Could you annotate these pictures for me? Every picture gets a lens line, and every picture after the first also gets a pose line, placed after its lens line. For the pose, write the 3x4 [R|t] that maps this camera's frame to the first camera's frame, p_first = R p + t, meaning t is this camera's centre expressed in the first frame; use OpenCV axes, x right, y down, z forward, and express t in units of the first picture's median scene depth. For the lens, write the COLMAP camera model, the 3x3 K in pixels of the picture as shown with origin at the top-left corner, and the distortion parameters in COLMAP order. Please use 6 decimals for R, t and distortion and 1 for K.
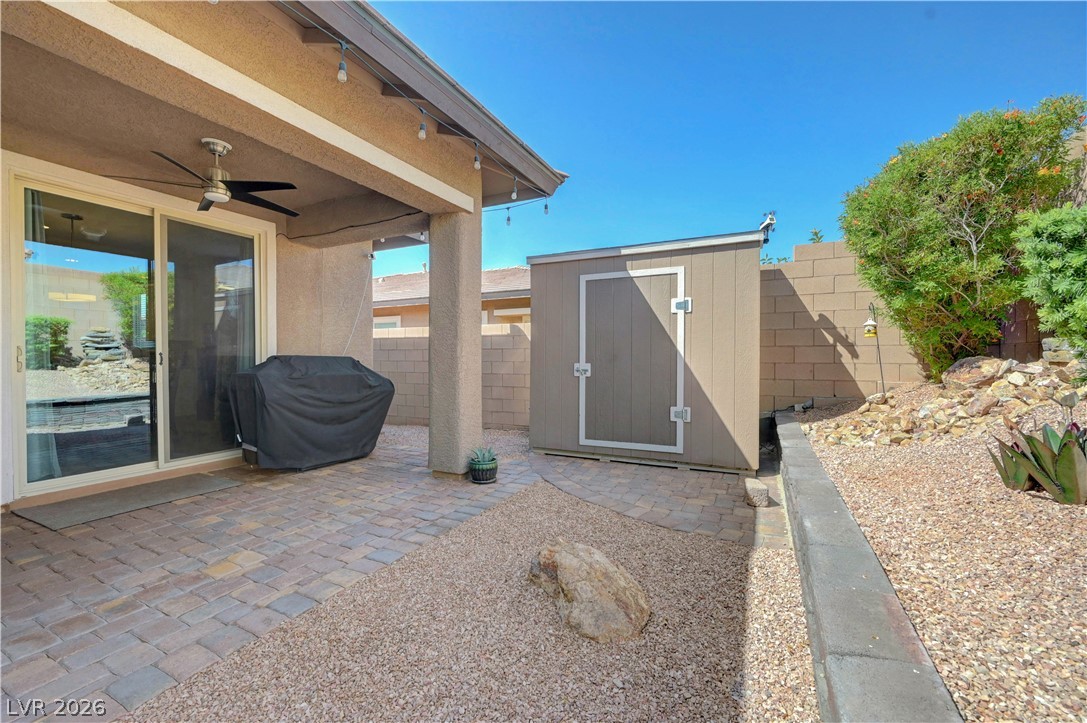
lens RADIAL K [[433.8, 0, 552.2], [0, 433.8, 363.7], [0, 0, 1]] dist [0.002115, 0.000092]
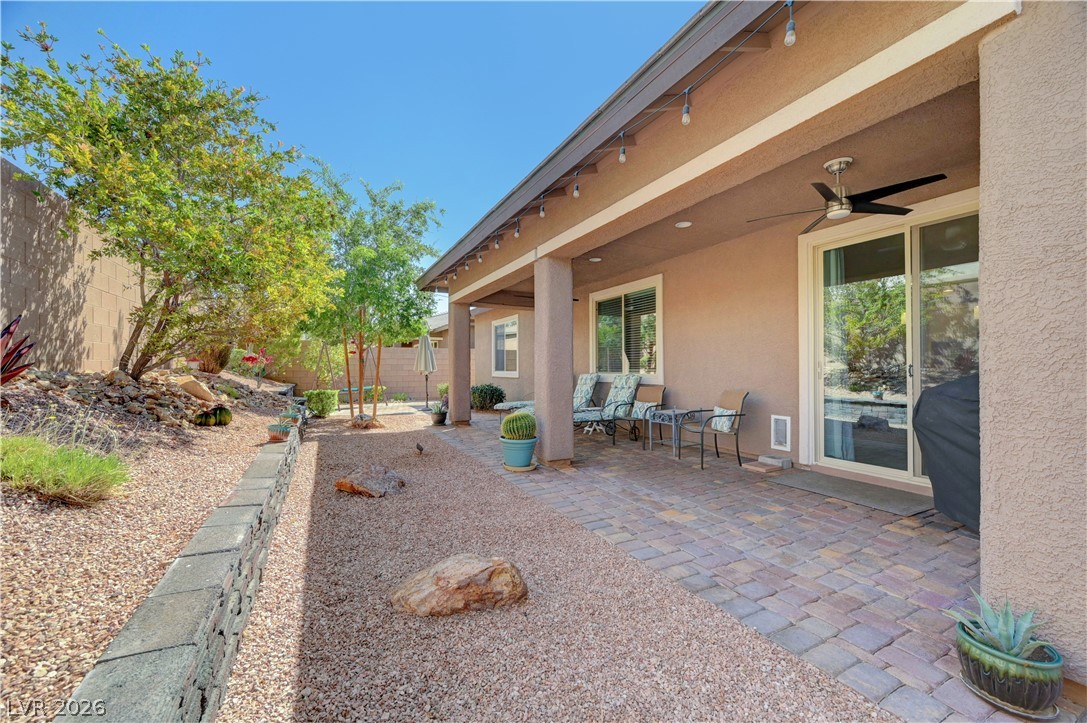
lens RADIAL K [[444.9, 0, 542.2], [0, 444.9, 359.6], [0, 0, 1]] dist [-0.000563, -0.000135]
pose [[-0.611832, -0.009499, -0.790930, 0.164831], [-0.009594, 0.999943, -0.004588, -0.008929], [0.790929, 0.004781, -0.611889, 0.368016]]
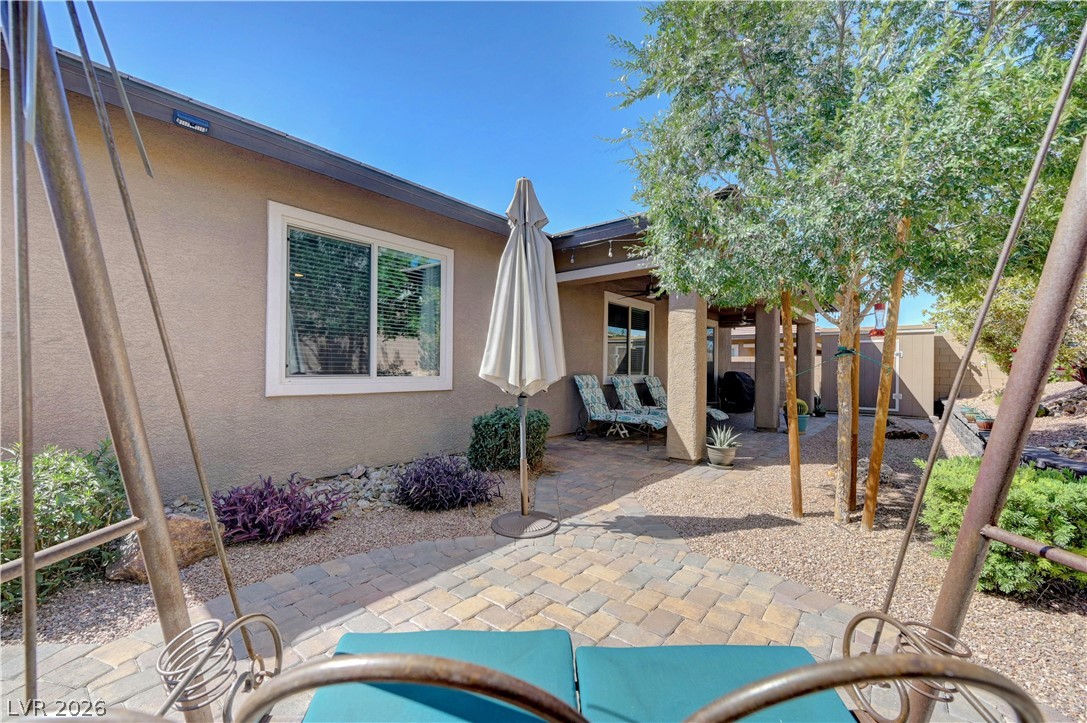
lens RADIAL K [[444.9, 0, 542.2], [0, 444.9, 359.6], [0, 0, 1]] dist [-0.000563, -0.000135]
pose [[0.971408, 0.008174, -0.237275, -1.295114], [-0.016636, 0.999294, -0.033683, 0.025559], [0.236832, 0.036667, 0.970858, -2.380472]]
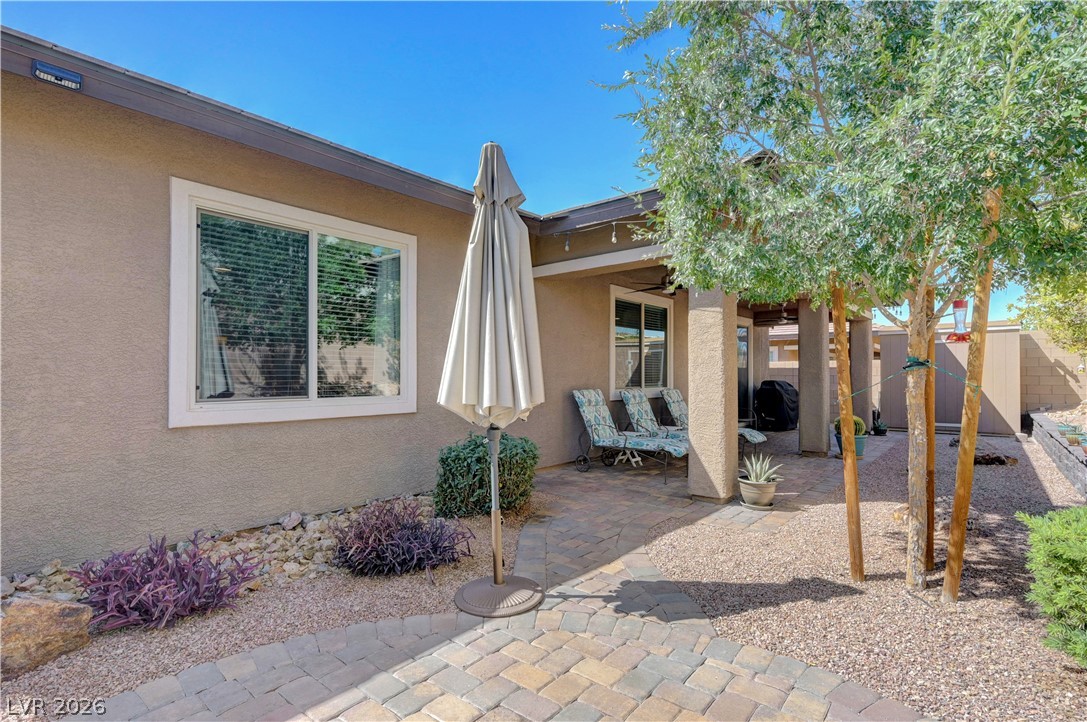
lens RADIAL K [[530.3, 0, 537.2], [0, 530.3, 363.6], [0, 0, 1]] dist [-0.001809, -0.000820]
pose [[0.968627, -0.001468, -0.248513, -1.281097], [-0.007489, 0.999356, -0.035095, 0.003057], [0.248405, 0.035855, 0.967993, -2.305836]]
